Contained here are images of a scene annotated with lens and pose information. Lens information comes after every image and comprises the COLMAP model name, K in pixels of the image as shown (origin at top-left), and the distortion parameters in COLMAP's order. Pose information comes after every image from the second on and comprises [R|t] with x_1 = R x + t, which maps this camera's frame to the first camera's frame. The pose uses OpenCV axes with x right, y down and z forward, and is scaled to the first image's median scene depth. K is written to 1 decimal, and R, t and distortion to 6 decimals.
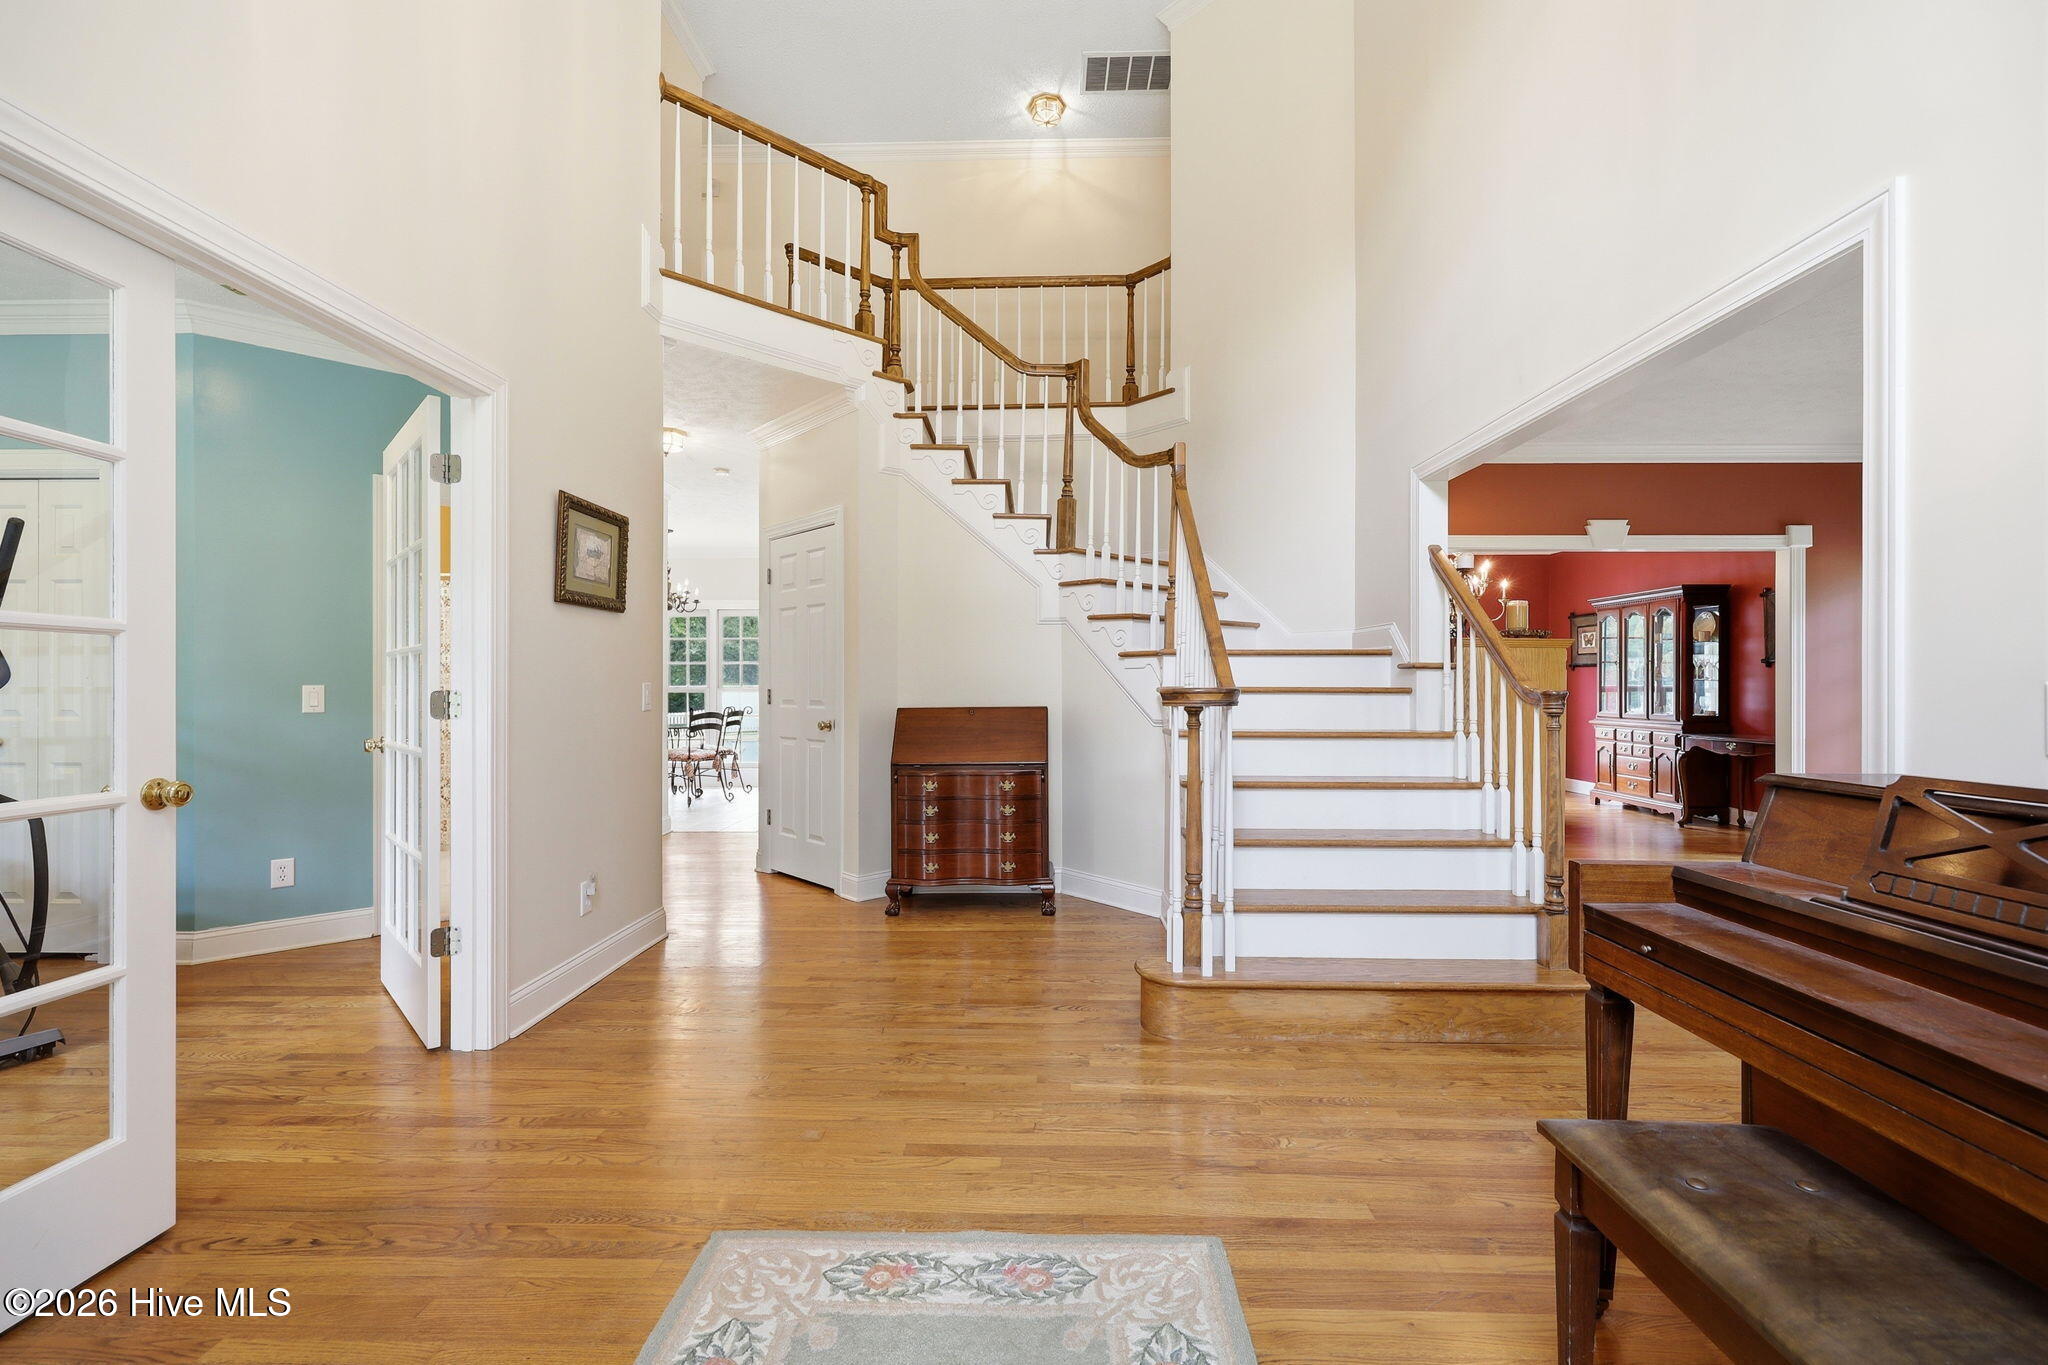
lens RADIAL K [[854.4, 0, 1057.4], [0, 854.4, 686.1], [0, 0, 1]] dist [-0.001297, -0.000186]
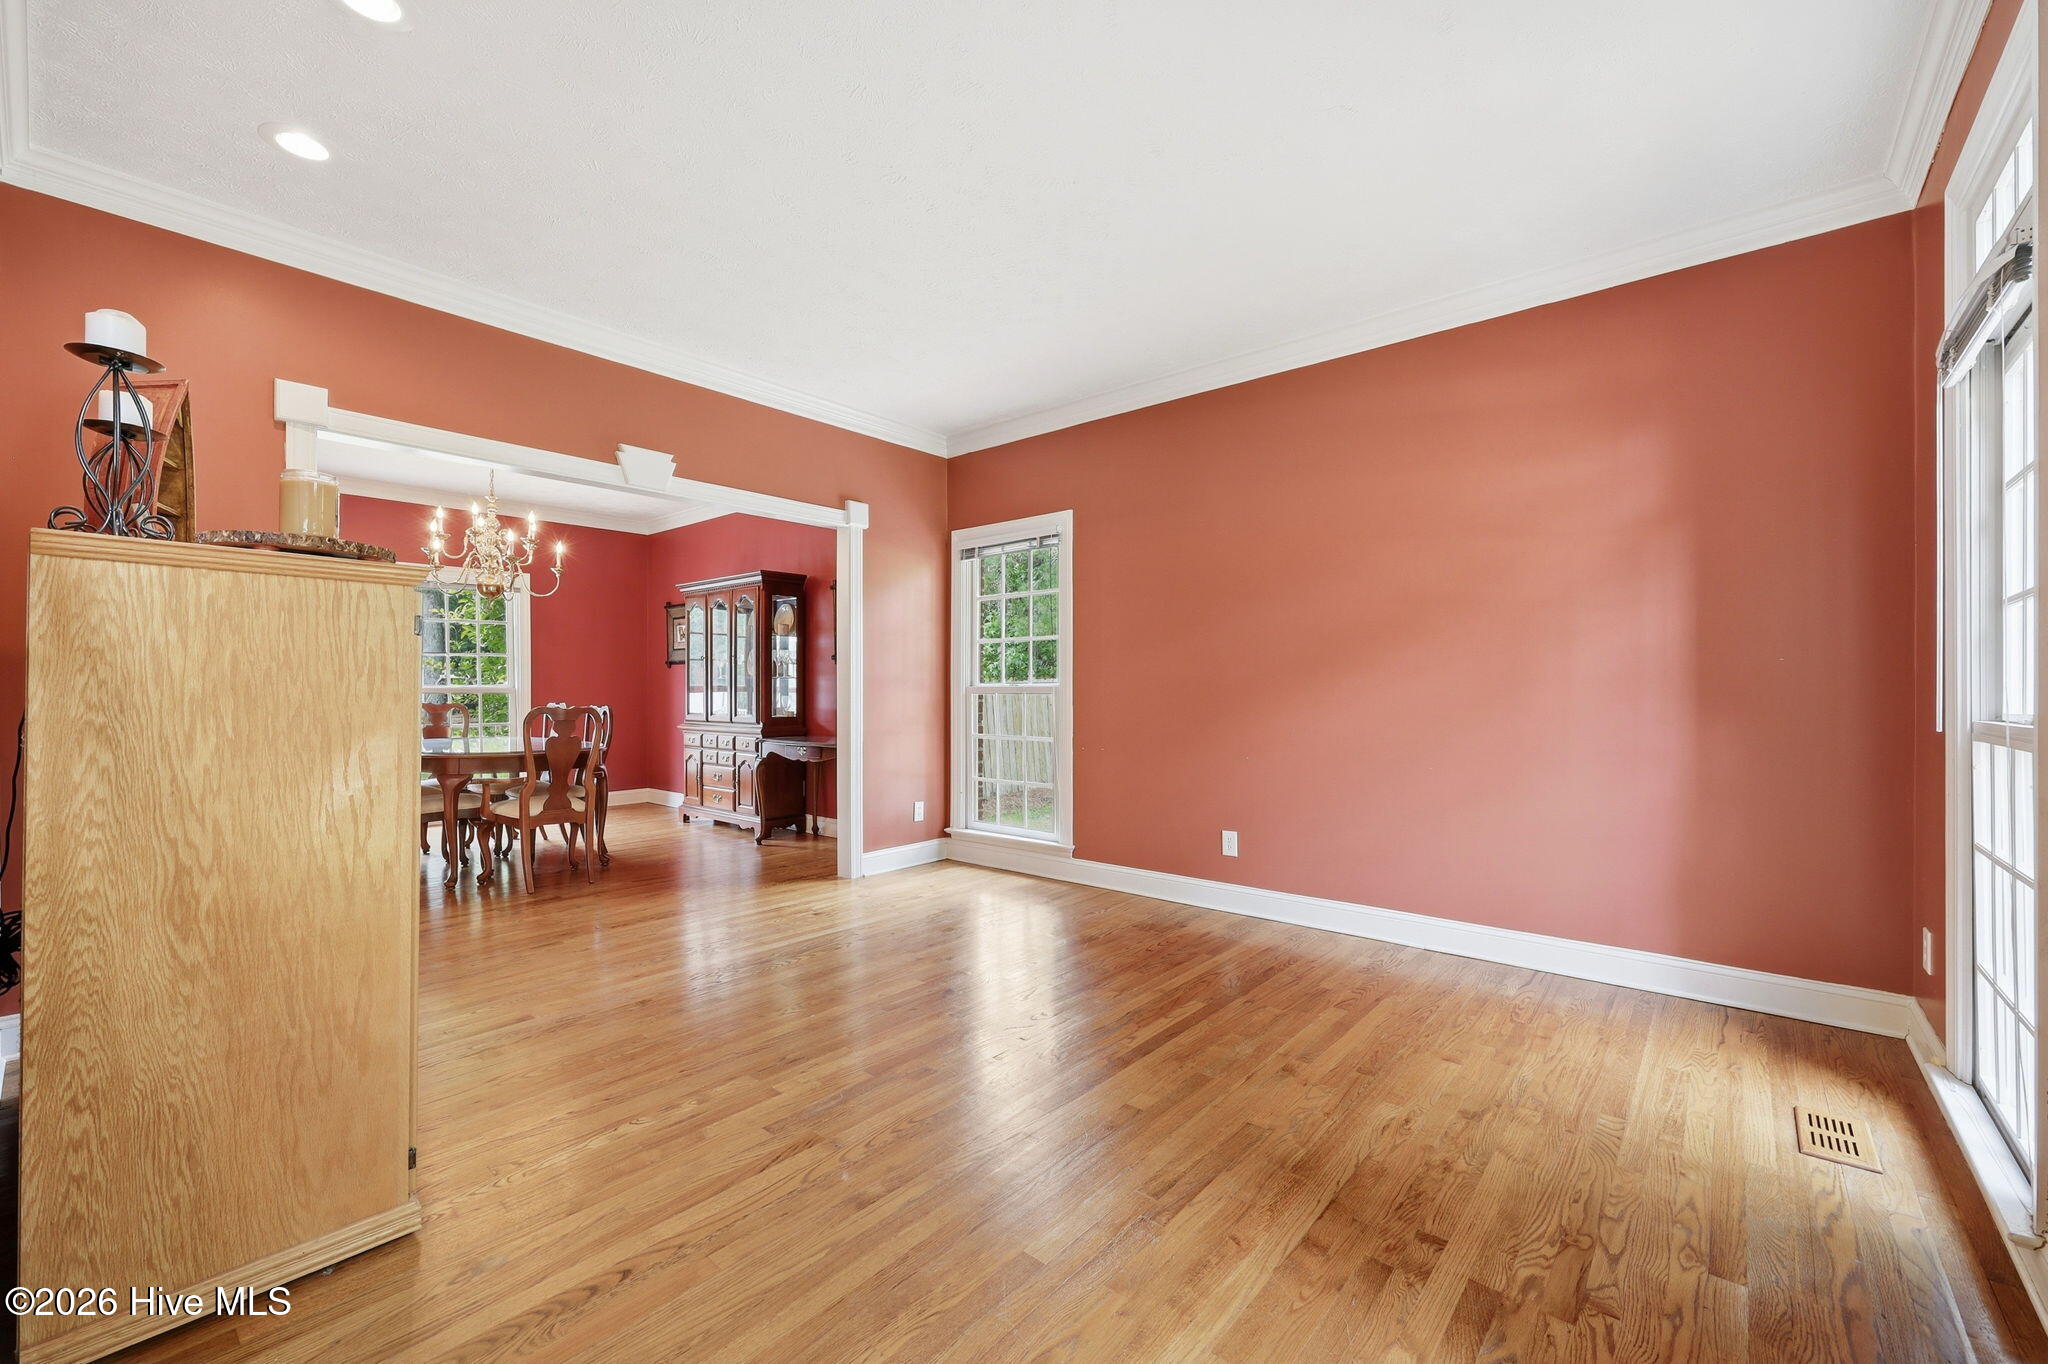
lens RADIAL K [[854.4, 0, 1057.4], [0, 854.4, 685.6], [0, 0, 1]] dist [-0.001297, -0.000186]
pose [[0.604737, 0.002859, 0.796420, 0.208624], [0.002508, 0.999982, -0.005494, 0.006977], [-0.796422, 0.005320, 0.604718, 0.215413]]
